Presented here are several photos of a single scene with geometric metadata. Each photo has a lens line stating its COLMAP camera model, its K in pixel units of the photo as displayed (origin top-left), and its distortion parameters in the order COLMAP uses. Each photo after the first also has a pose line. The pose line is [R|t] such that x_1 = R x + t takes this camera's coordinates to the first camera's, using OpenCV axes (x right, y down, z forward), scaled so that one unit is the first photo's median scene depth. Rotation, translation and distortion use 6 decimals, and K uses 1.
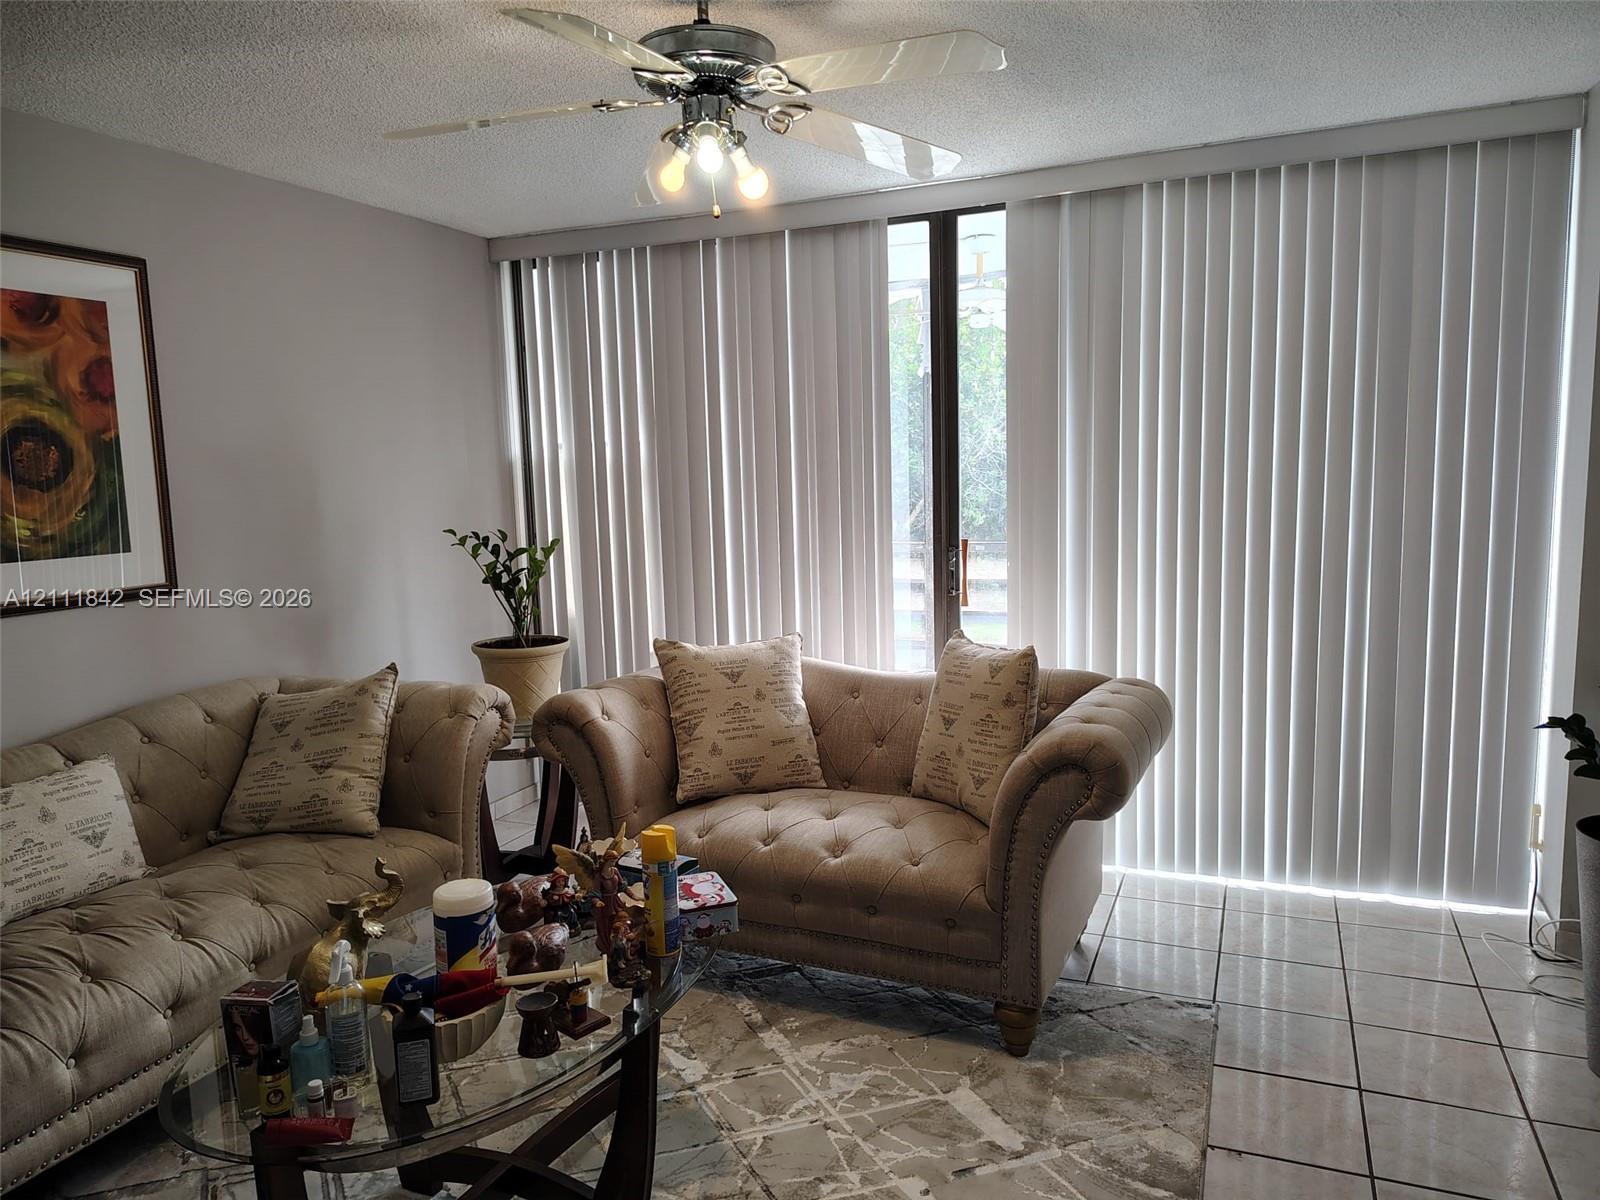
lens RADIAL K [[1112.5, 0, 809.8], [0, 1112.5, 601.4], [0, 0, 1]] dist [0.043013, -0.051298]
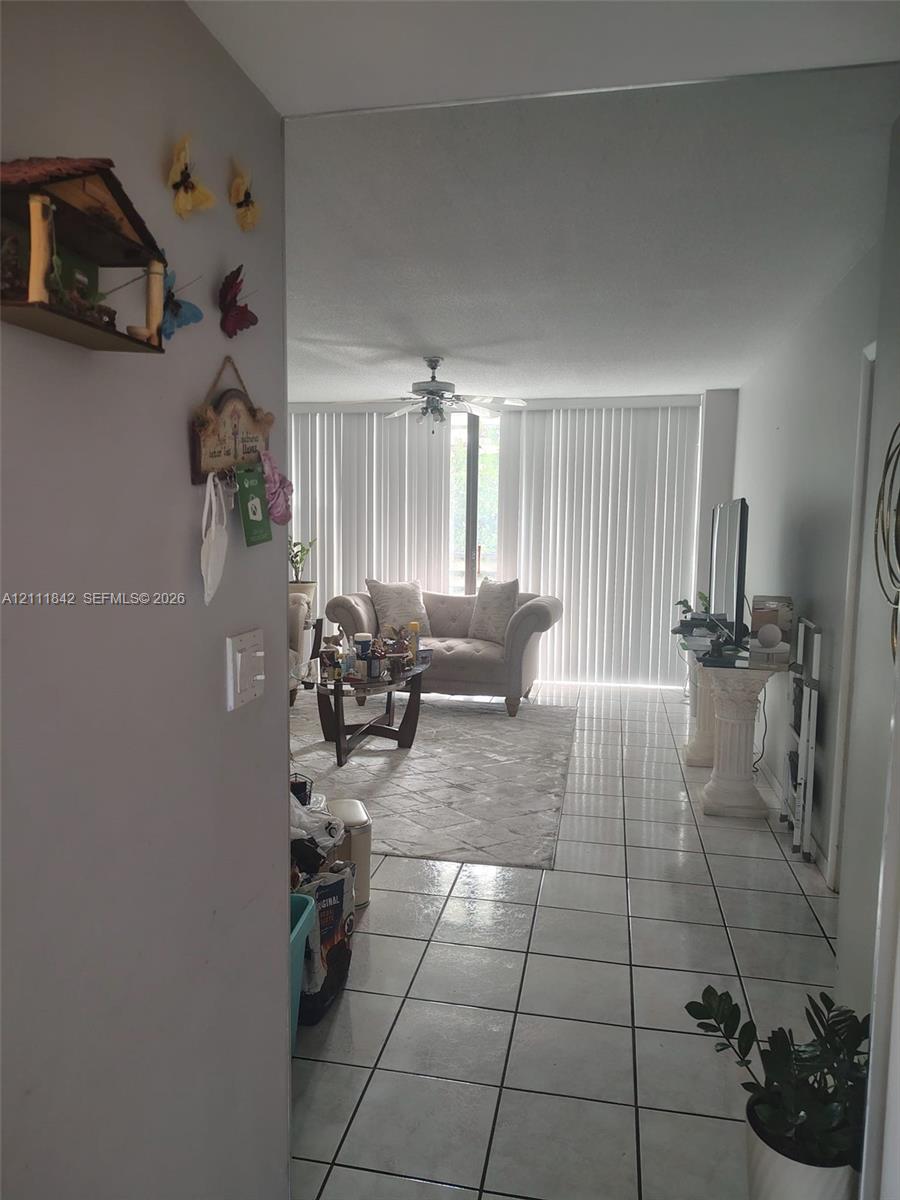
lens RADIAL K [[839.4, 0, 451.1], [0, 839.4, 594.9], [0, 0, 1]] dist [0.006905, -0.050150]
pose [[0.980082, 0.020955, 0.197484, -0.329488], [-0.015571, 0.999465, -0.028773, 0.123308], [-0.197982, 0.025125, 0.979884, -0.901346]]
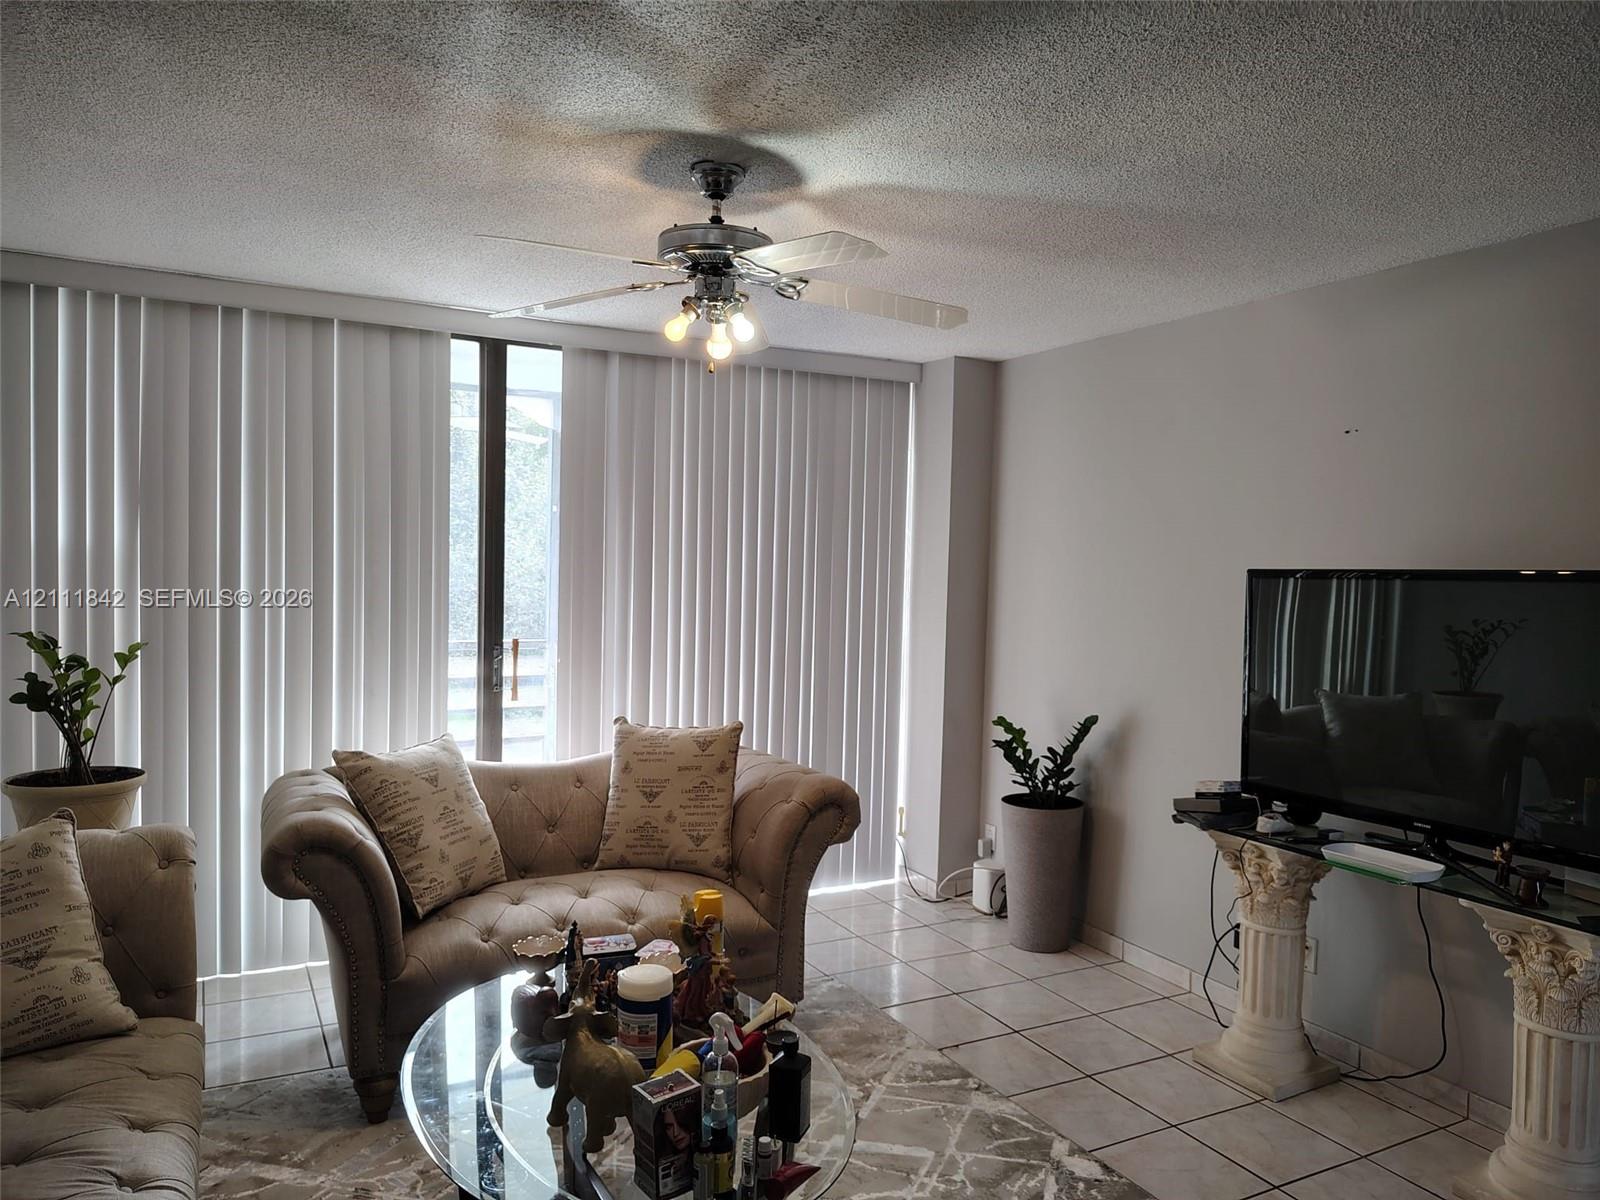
lens RADIAL K [[1112.5, 0, 809.8], [0, 1112.5, 601.4], [0, 0, 1]] dist [0.043013, -0.051298]
pose [[0.628188, 0.015300, 0.777911, -0.623170], [0.051228, 0.996824, -0.060974, -0.012599], [-0.776374, 0.078154, 0.625409, 0.118209]]
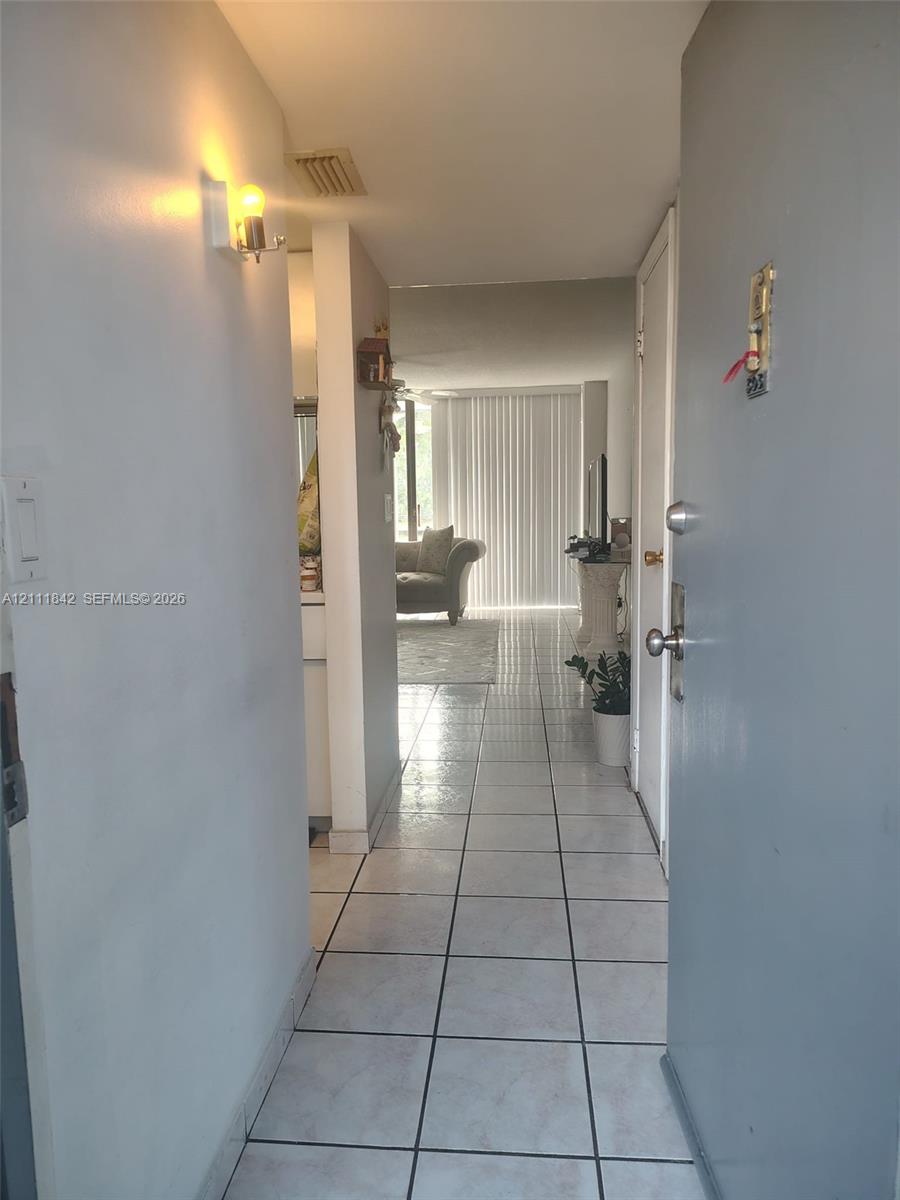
lens RADIAL K [[834.4, 0, 450.0], [0, 834.4, 600.0], [0, 0, 1]] dist [0.043013, -0.051298]
pose [[0.953172, -0.025244, 0.301375, -0.576028], [0.027737, 0.999607, -0.003997, 0.261868], [-0.301155, 0.012169, 0.953497, -1.464991]]
